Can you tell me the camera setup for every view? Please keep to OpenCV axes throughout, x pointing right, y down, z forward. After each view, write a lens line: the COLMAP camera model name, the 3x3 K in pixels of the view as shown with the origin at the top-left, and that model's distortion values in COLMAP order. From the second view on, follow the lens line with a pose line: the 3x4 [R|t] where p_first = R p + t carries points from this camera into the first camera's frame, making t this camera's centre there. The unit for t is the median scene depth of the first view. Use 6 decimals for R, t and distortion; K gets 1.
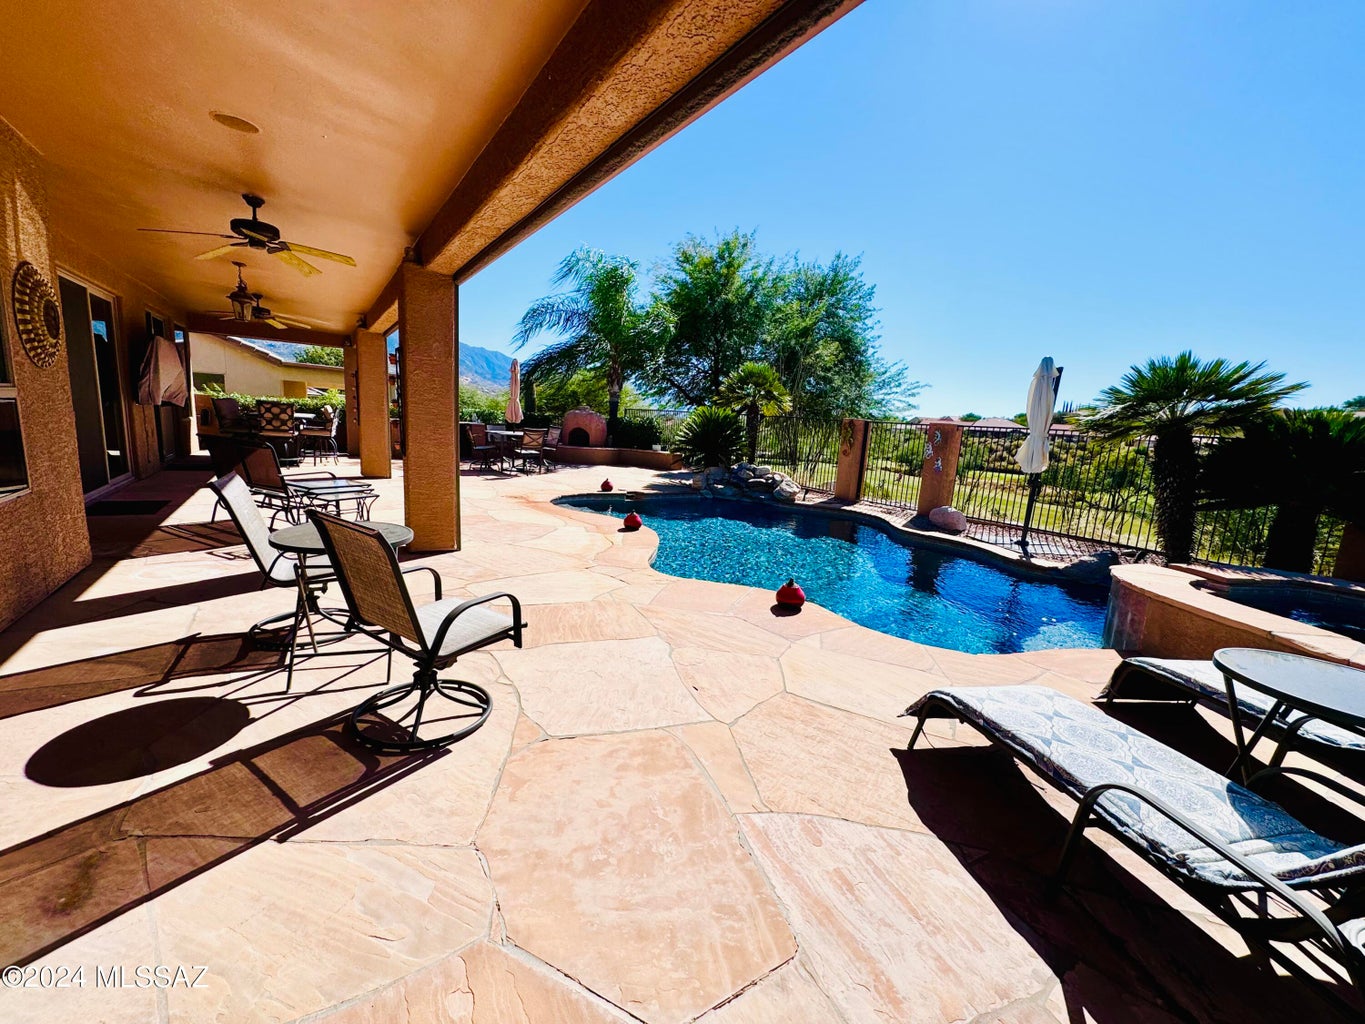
lens RADIAL K [[544.8, 0, 683.2], [0, 544.8, 510.6], [0, 0, 1]] dist [-0.001835, -0.000429]
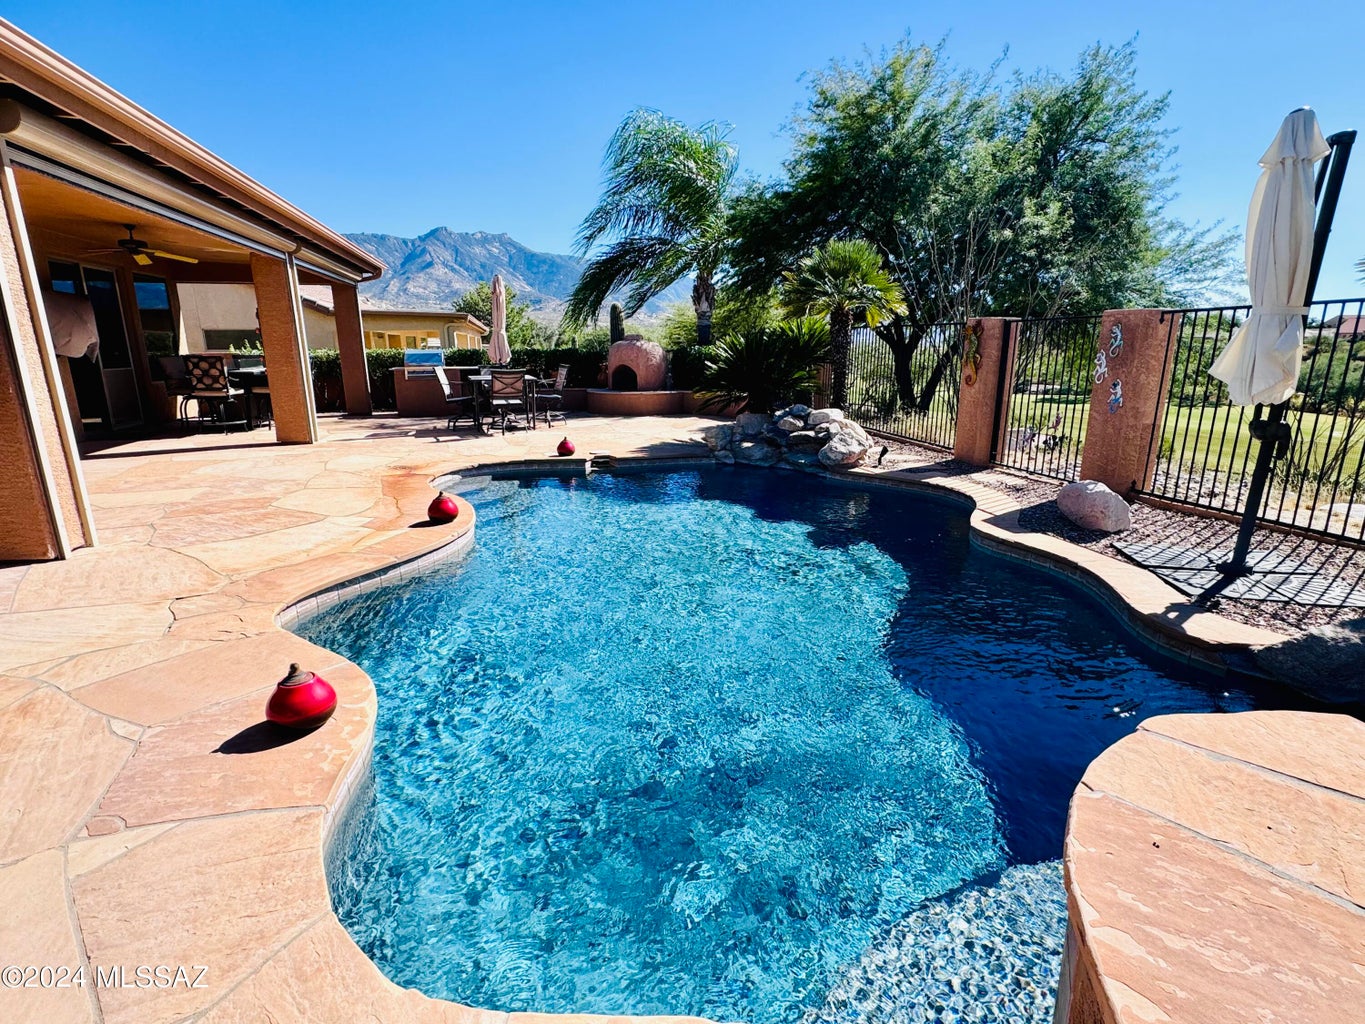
lens RADIAL K [[678.1, 0, 683.6], [0, 678.1, 516.3], [0, 0, 1]] dist [-0.006749, 0.001082]
pose [[0.935056, 0.018785, -0.354003, 0.277453], [0.005025, 0.997792, 0.066221, -0.014141], [0.354466, -0.063699, 0.932897, 0.233369]]
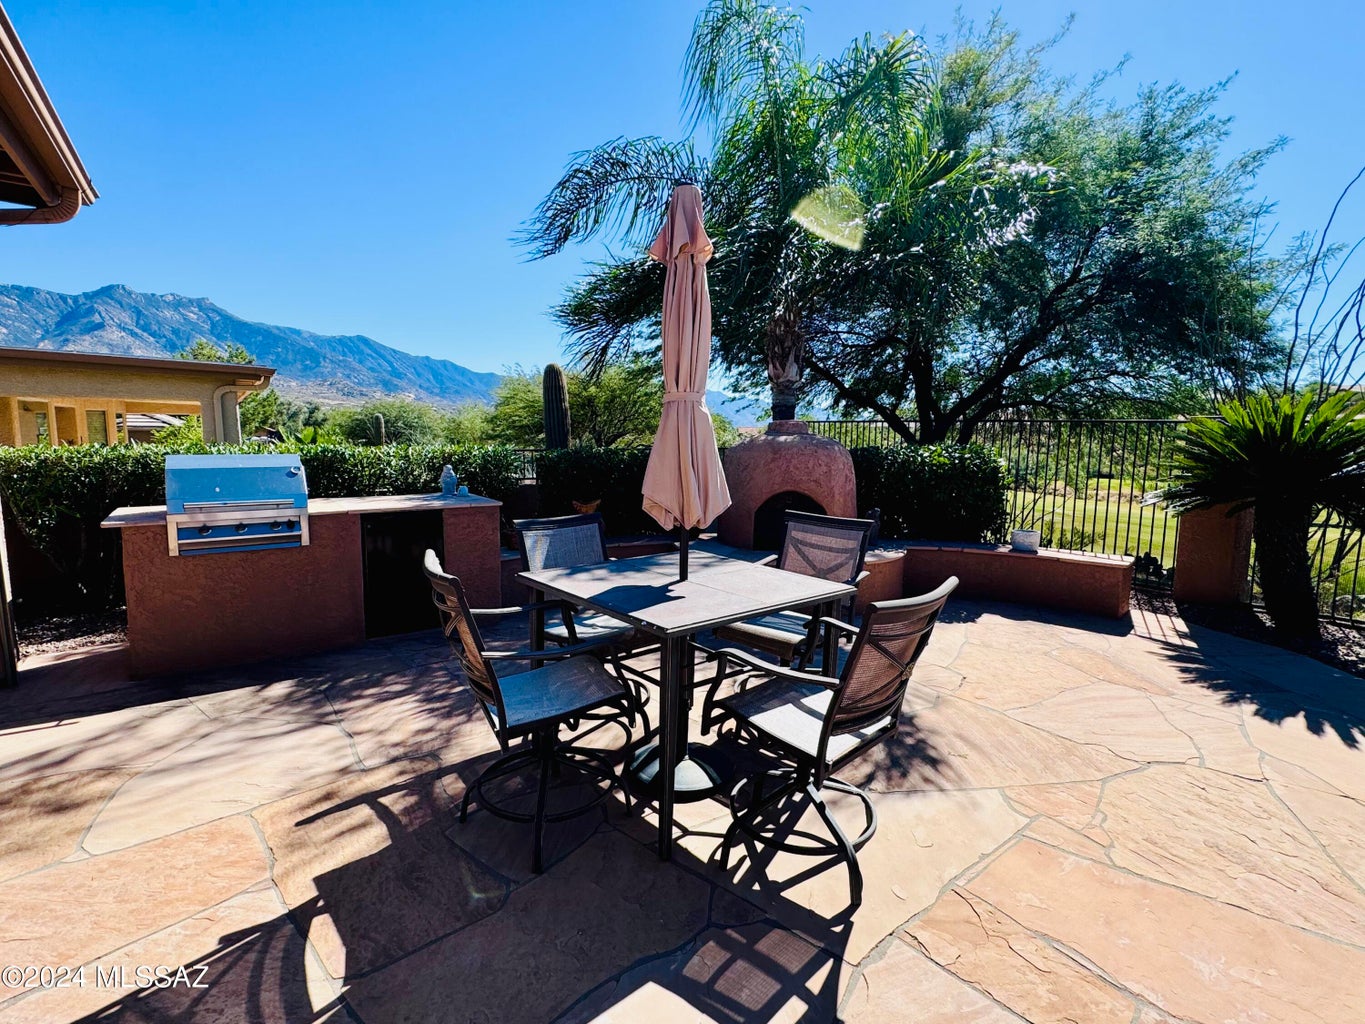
lens RADIAL K [[678.1, 0, 681.9], [0, 678.1, 509.4], [0, 0, 1]] dist [-0.006749, 0.001082]
pose [[0.998635, -0.052240, 0.000024, -0.334460], [0.052173, 0.997334, -0.051017, -0.168837], [0.002641, 0.050948, 0.998698, 0.832030]]
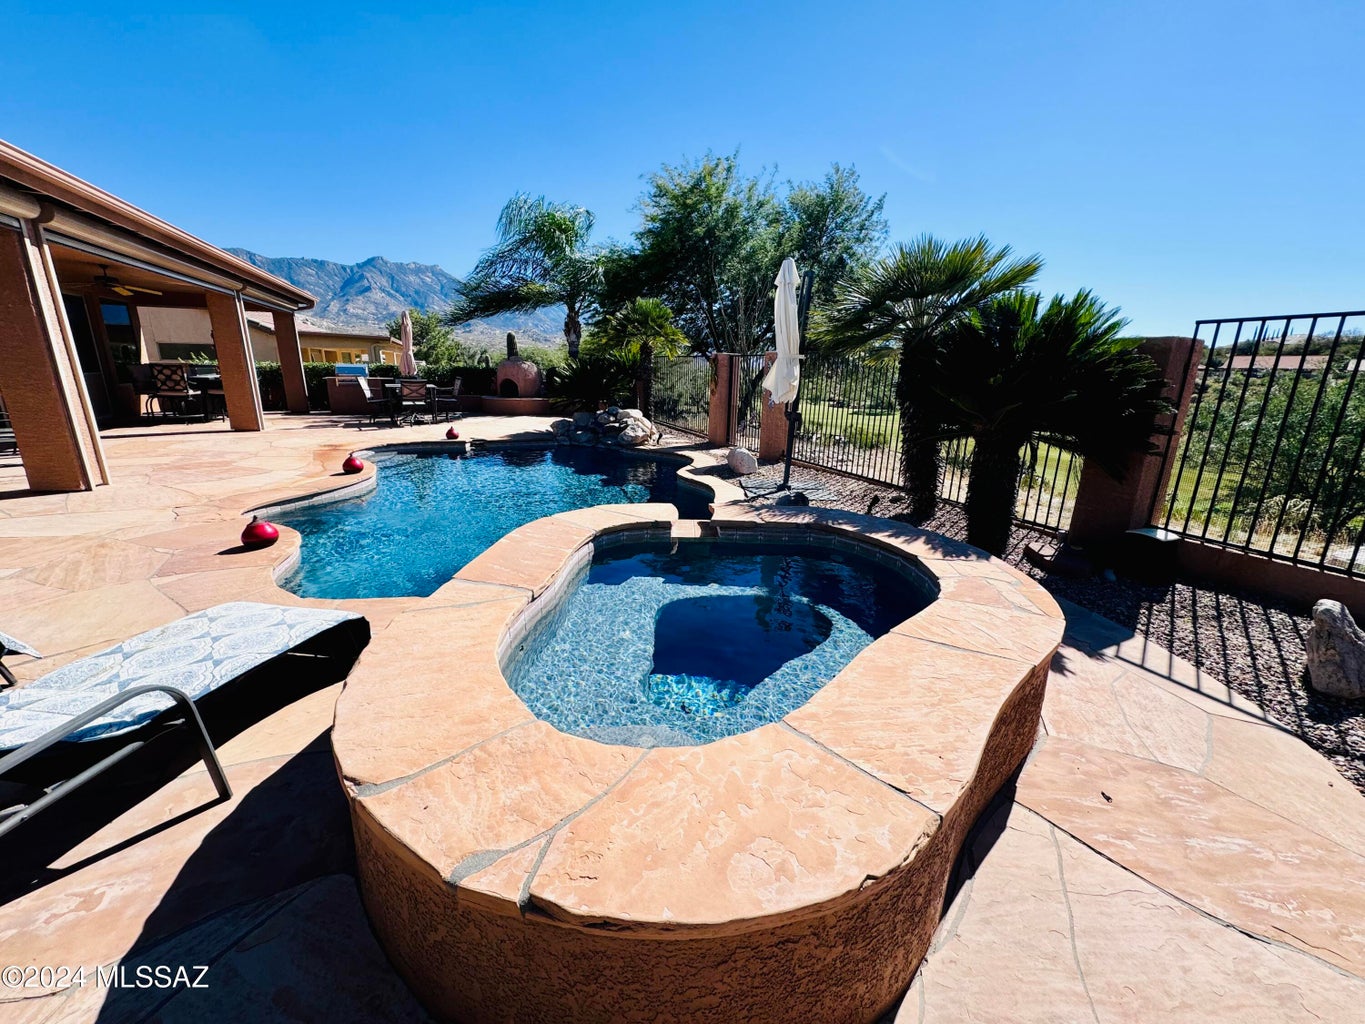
lens RADIAL K [[544.8, 0, 683.9], [0, 544.8, 515.2], [0, 0, 1]] dist [-0.001835, -0.000429]
pose [[0.979461, 0.007846, -0.201483, 0.443220], [0.009863, 0.996182, 0.086738, 0.019113], [0.201394, -0.086943, 0.975644, 0.087158]]
